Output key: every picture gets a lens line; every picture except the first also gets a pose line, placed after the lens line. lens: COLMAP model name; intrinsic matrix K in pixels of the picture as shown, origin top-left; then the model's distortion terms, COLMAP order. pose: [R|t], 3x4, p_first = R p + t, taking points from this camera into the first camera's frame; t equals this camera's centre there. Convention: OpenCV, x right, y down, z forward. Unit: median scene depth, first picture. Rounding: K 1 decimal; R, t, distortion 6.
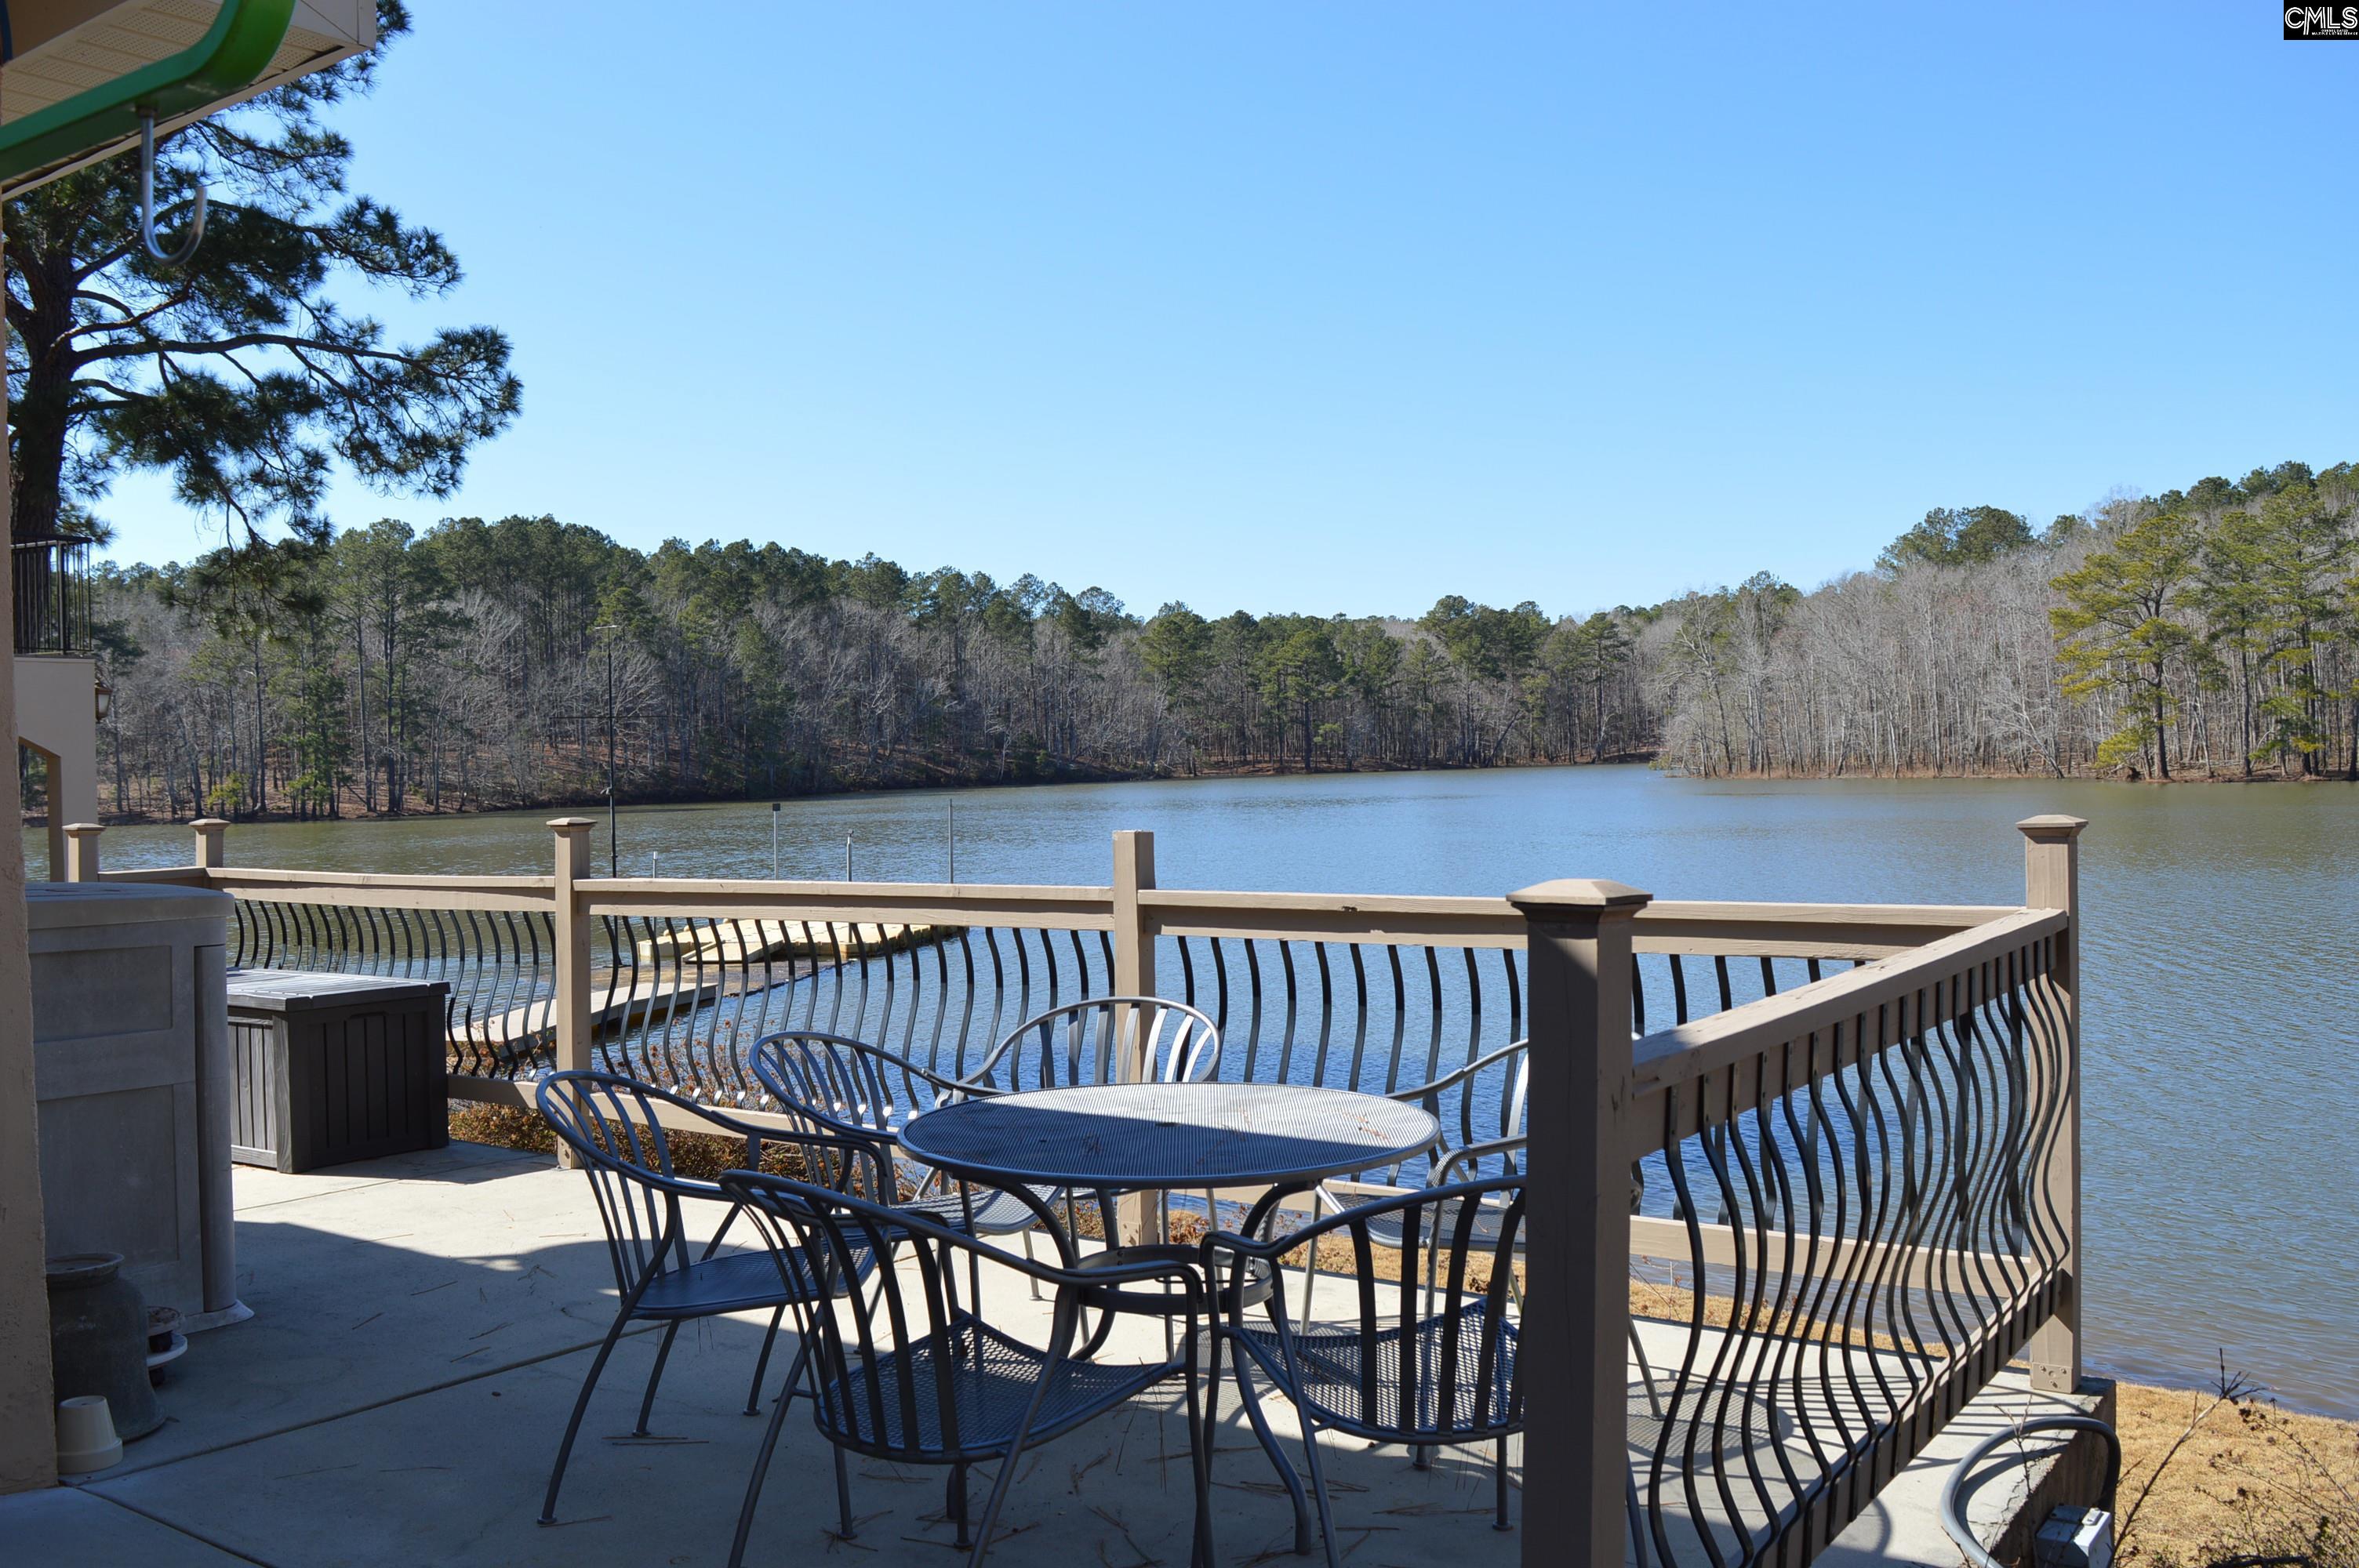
lens RADIAL K [[2051.2, 0, 1158.1], [0, 2051.2, 784.6], [0, 0, 1]] dist [-0.079335, 0.009905]
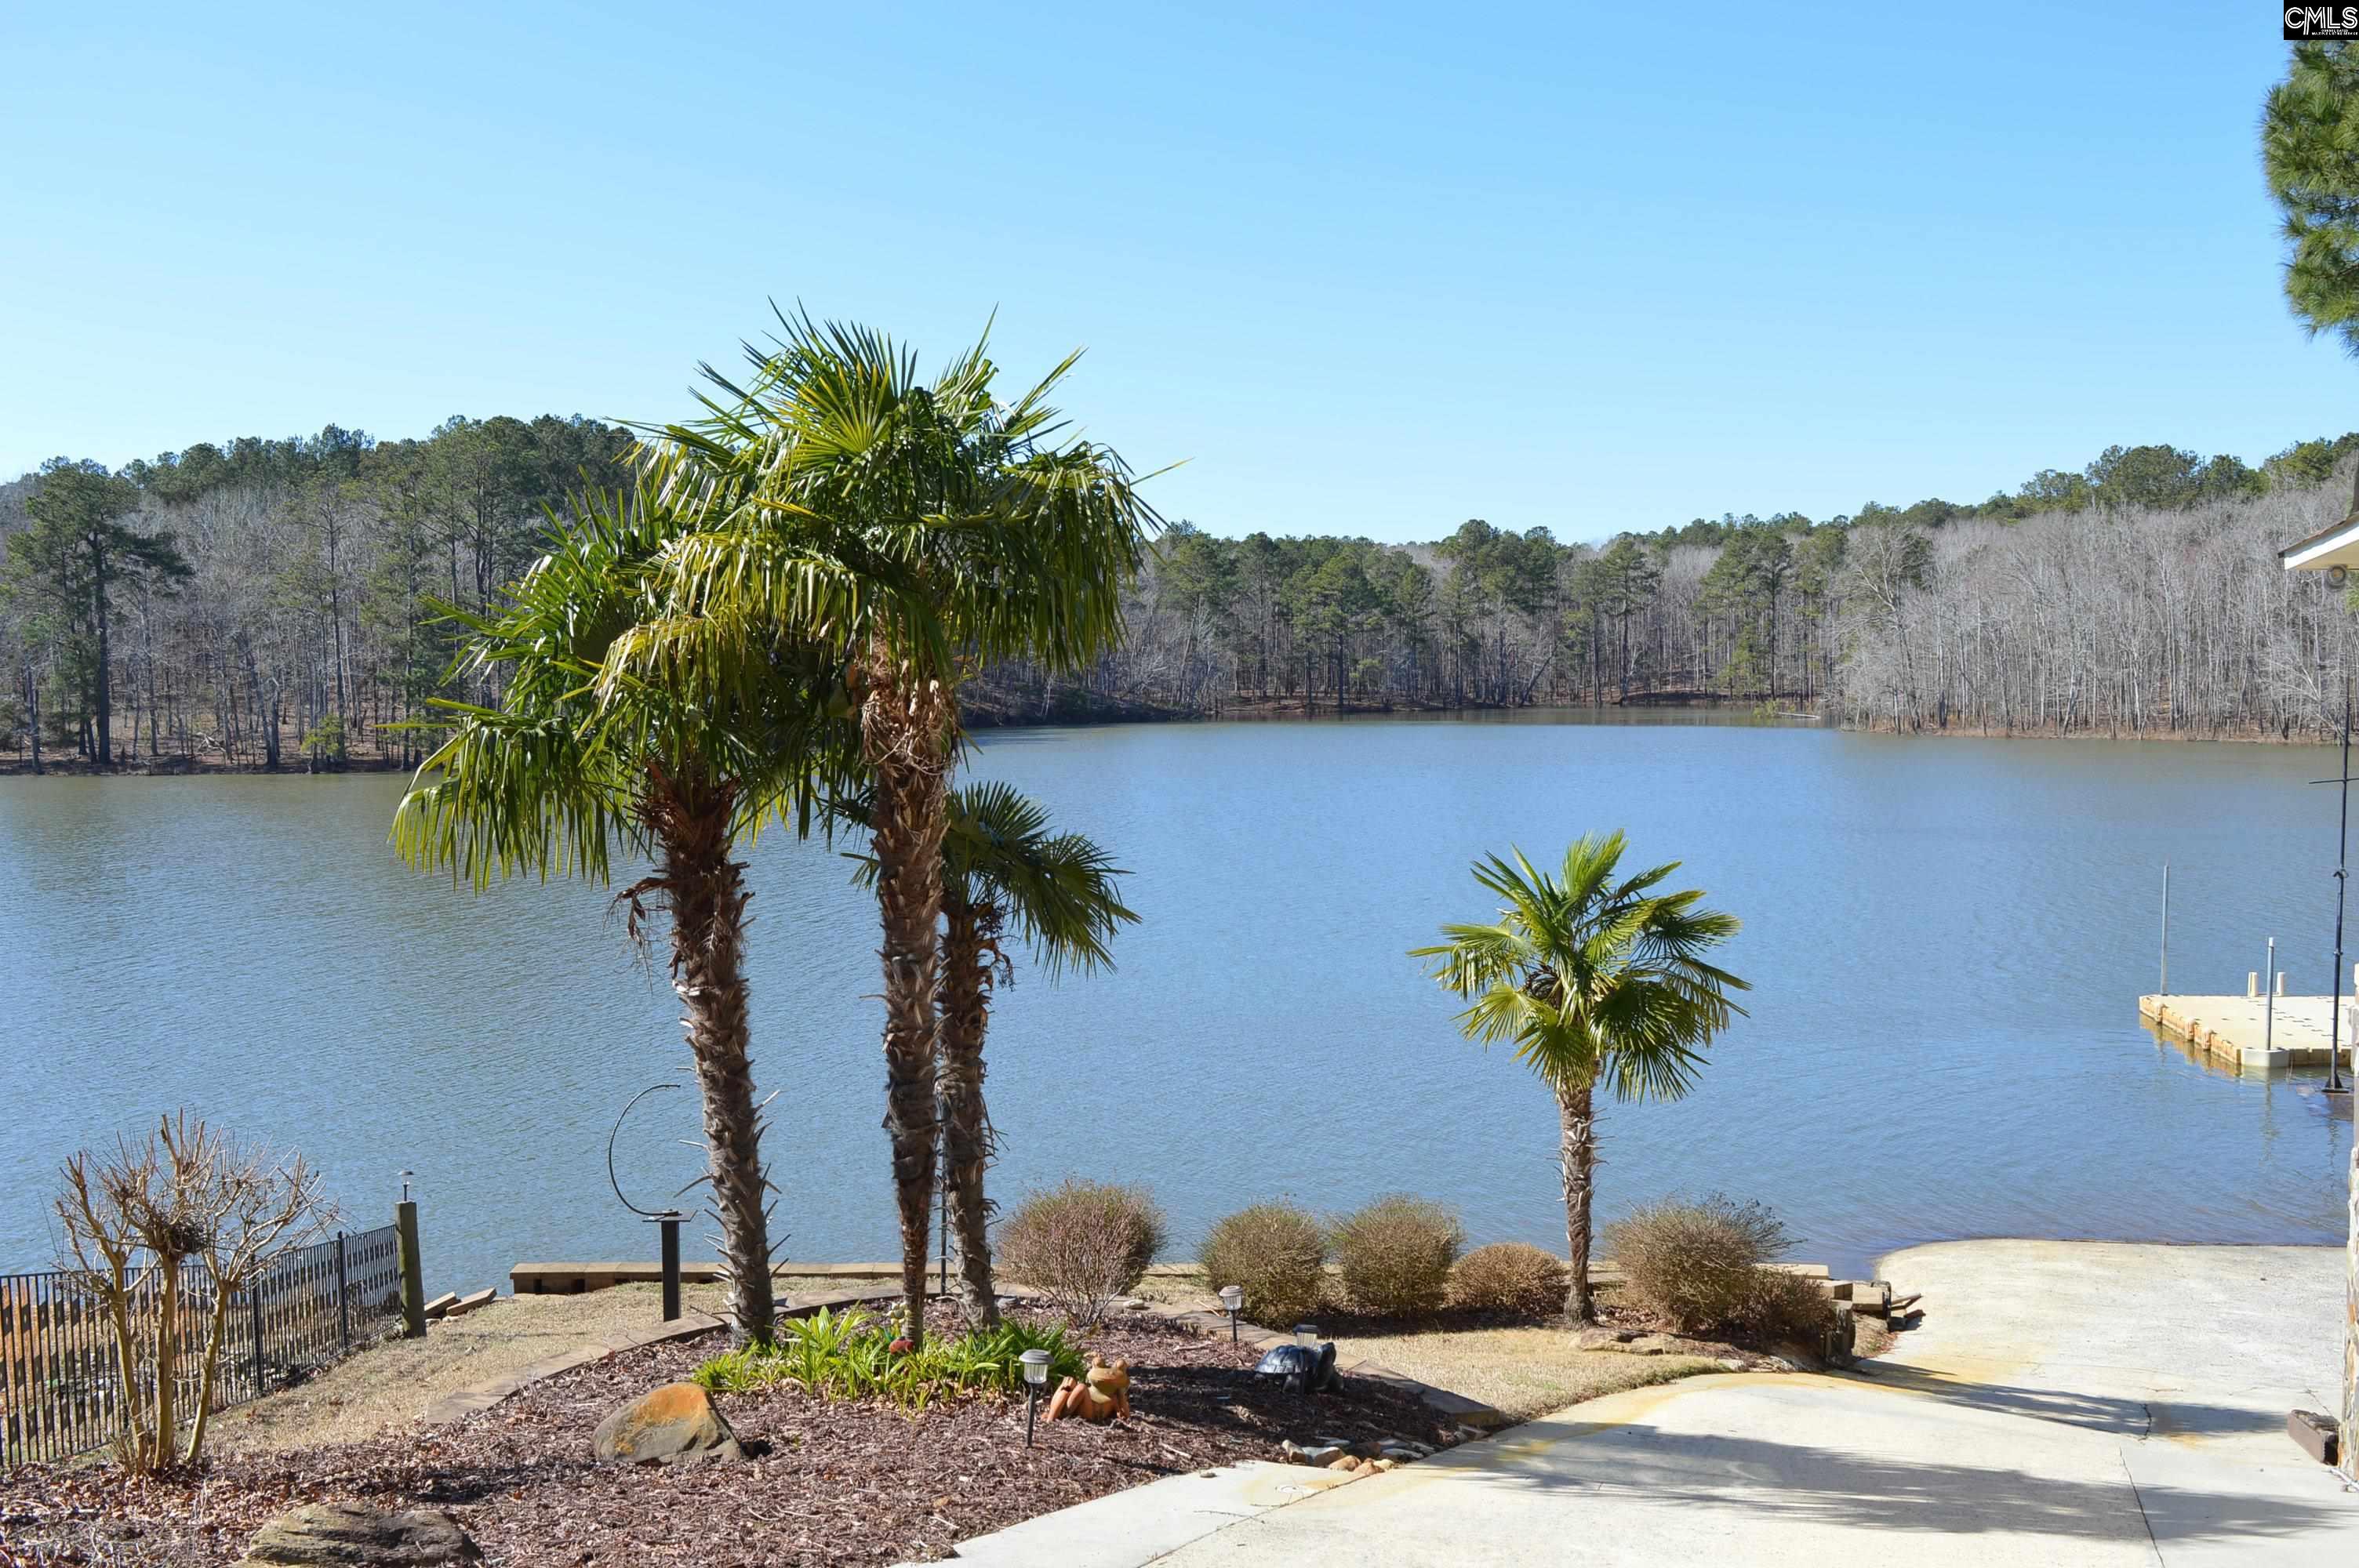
lens RADIAL K [[2201.9, 0, 1174.1], [0, 2201.9, 794.4], [0, 0, 1]] dist [-0.075878, 0.000000]
pose [[0.996603, 0.009648, 0.081783, -0.098418], [-0.012839, 0.999173, 0.038578, -0.006779], [-0.081343, -0.039497, 0.995903, 0.025744]]
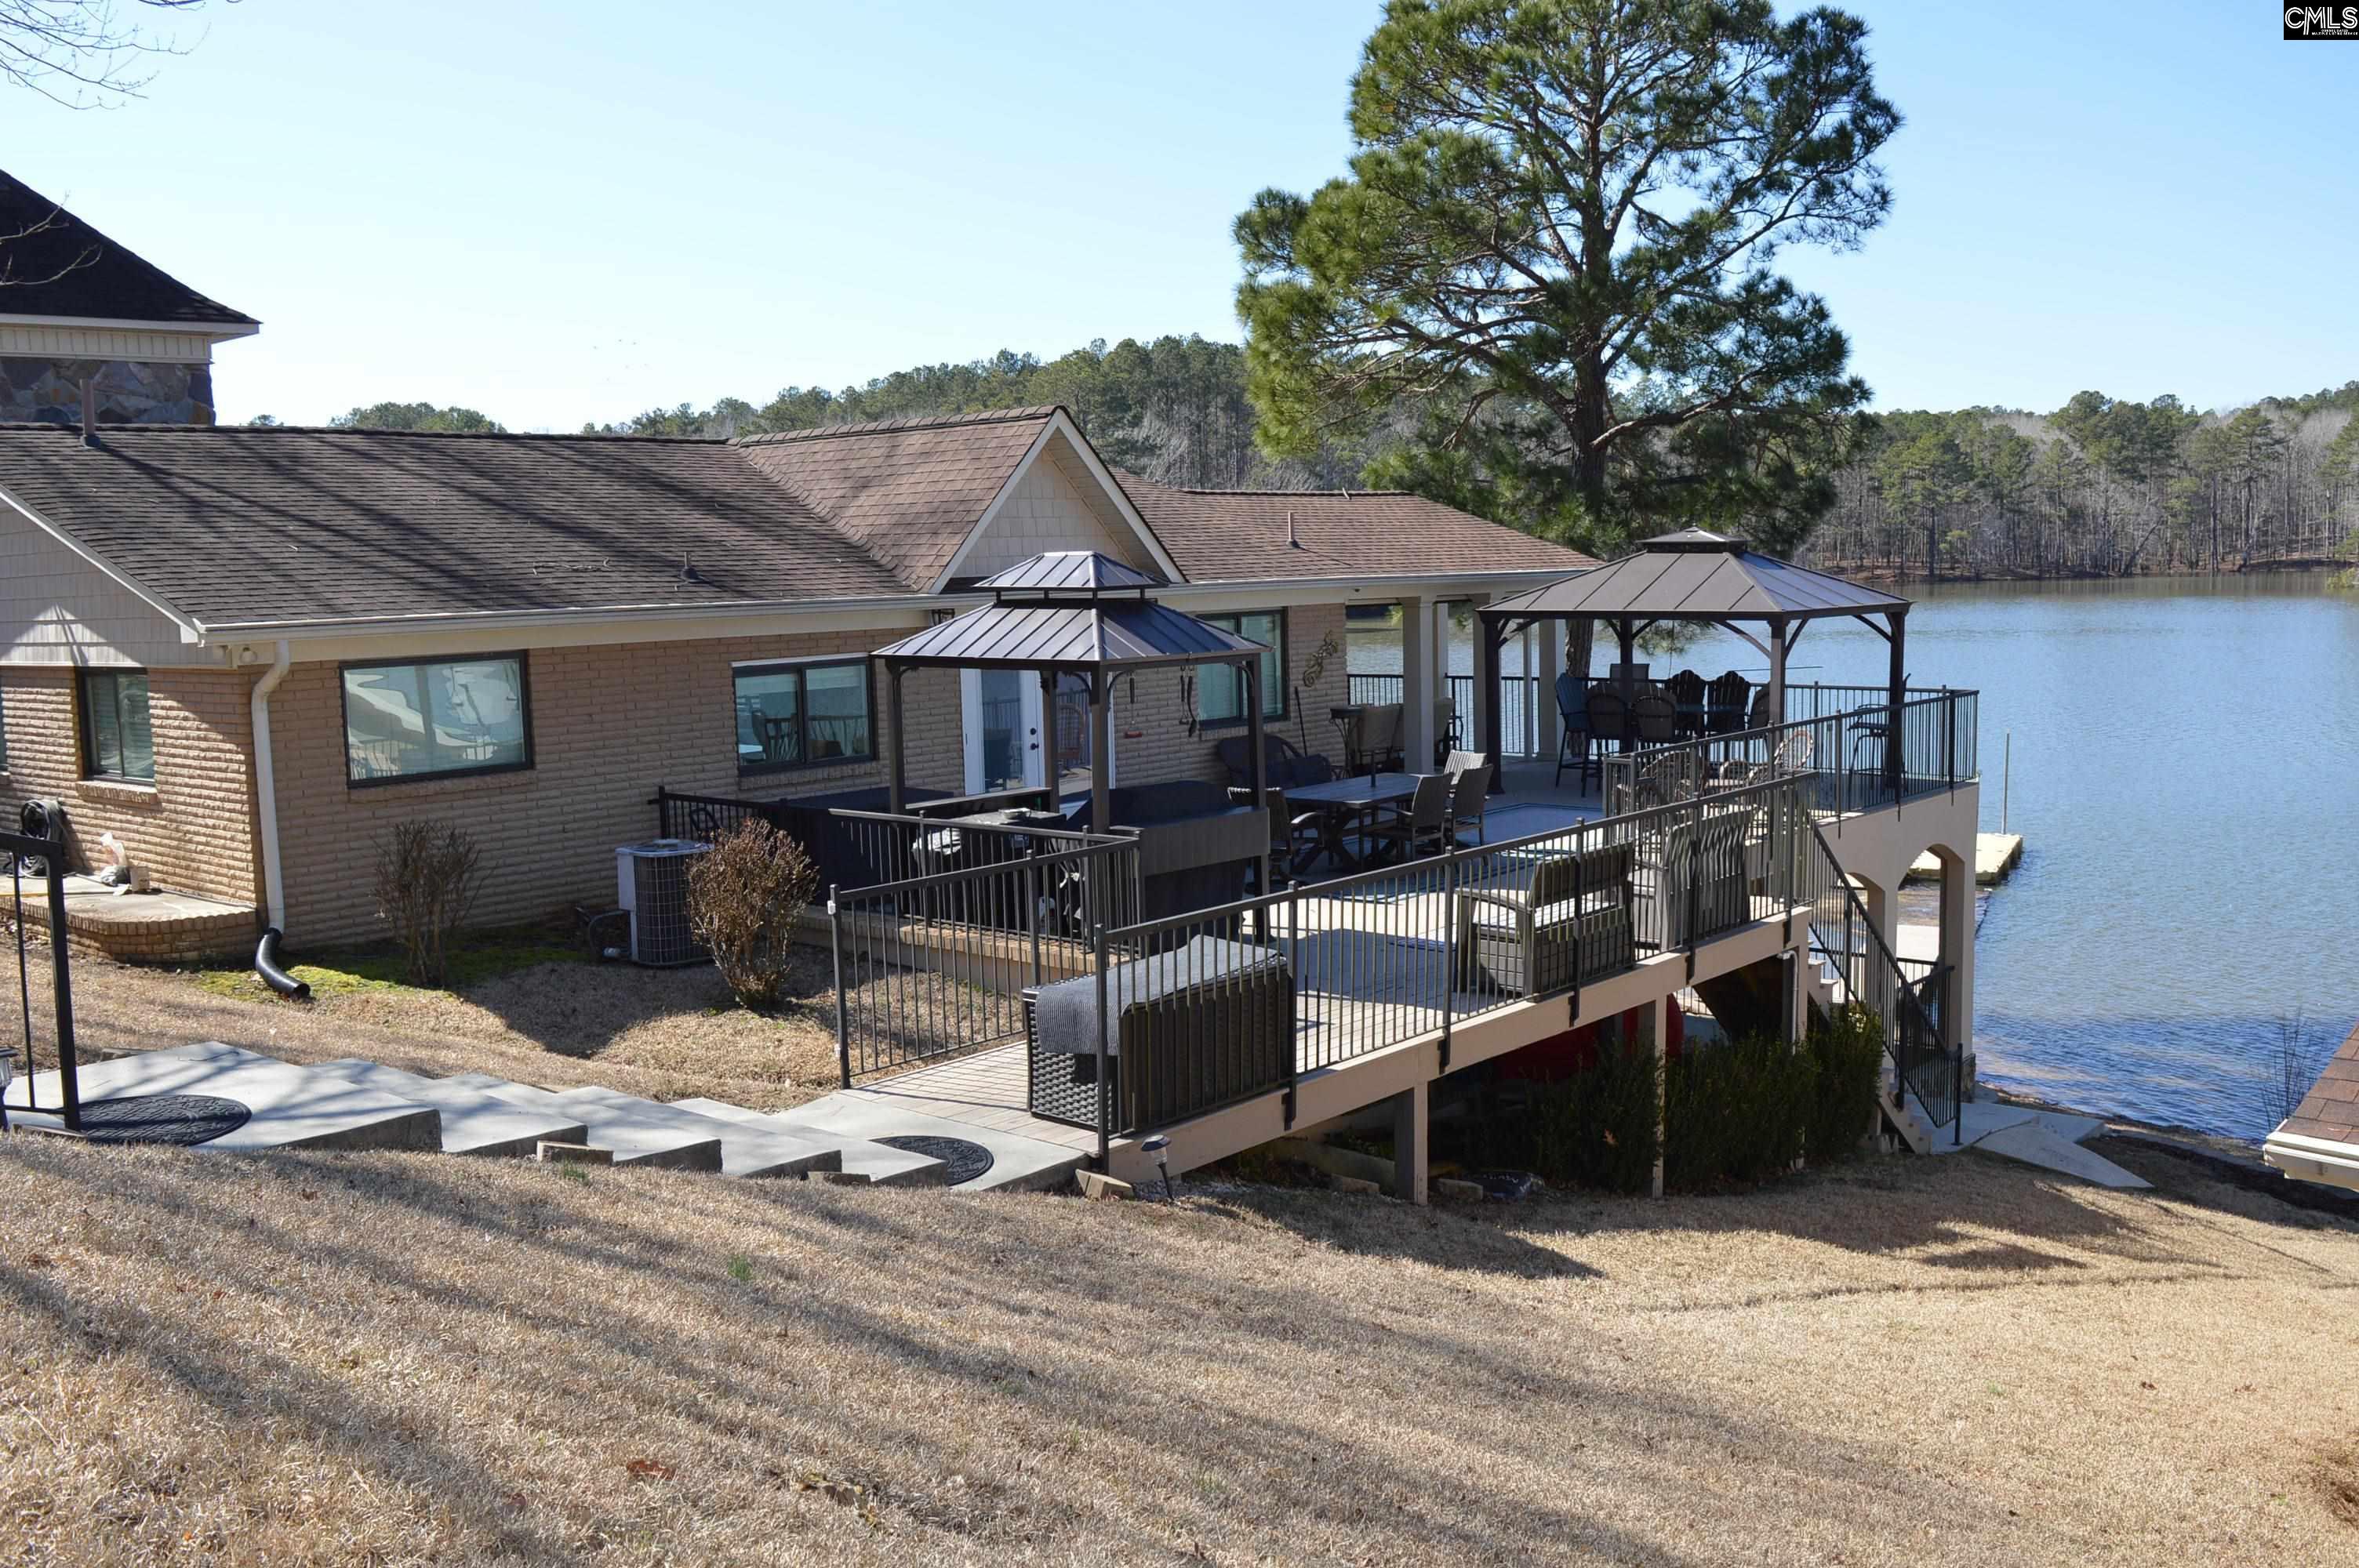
lens RADIAL K [[2051.2, 0, 1177.3], [0, 2051.2, 791.1], [0, 0, 1]] dist [-0.079335, 0.009905]
pose [[0.968599, 0.027642, -0.247088, -0.038555], [-0.001147, 0.994287, 0.106737, -0.010613], [0.248627, -0.103102, 0.963096, -0.019507]]
